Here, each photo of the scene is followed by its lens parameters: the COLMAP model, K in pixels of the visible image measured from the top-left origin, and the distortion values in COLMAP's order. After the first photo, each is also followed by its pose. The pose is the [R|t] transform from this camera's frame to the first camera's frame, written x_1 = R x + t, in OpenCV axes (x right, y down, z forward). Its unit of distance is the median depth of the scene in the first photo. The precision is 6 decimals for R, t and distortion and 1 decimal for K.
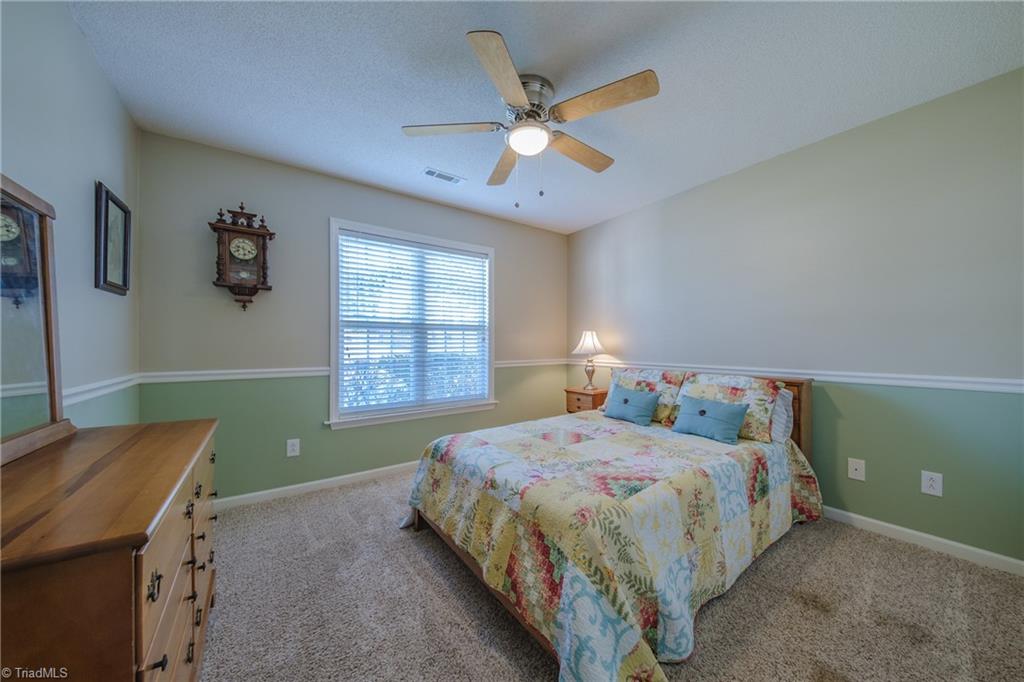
lens RADIAL K [[346.9, 0, 518.0], [0, 346.9, 334.8], [0, 0, 1]] dist [0.020498, -0.008400]
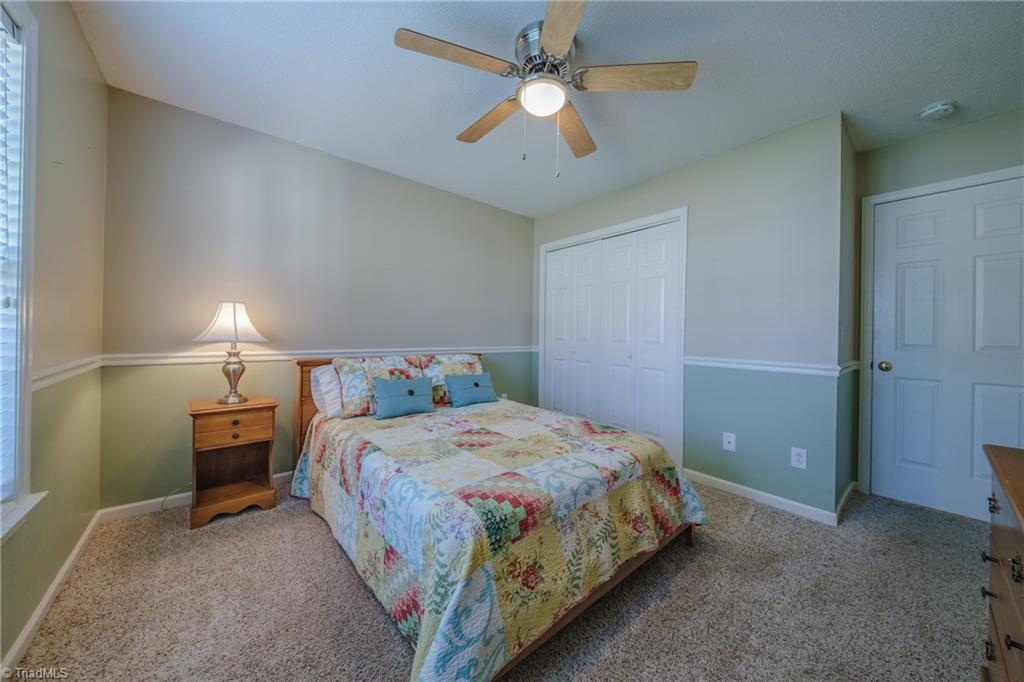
lens RADIAL K [[347.8, 0, 514.2], [0, 347.8, 326.3], [0, 0, 1]] dist [0.017717, -0.000025]
pose [[-0.081768, 0.008475, 0.996615, -0.802205], [-0.043815, 0.998967, -0.012090, 0.026107], [-0.995688, -0.044655, -0.081312, 1.075815]]
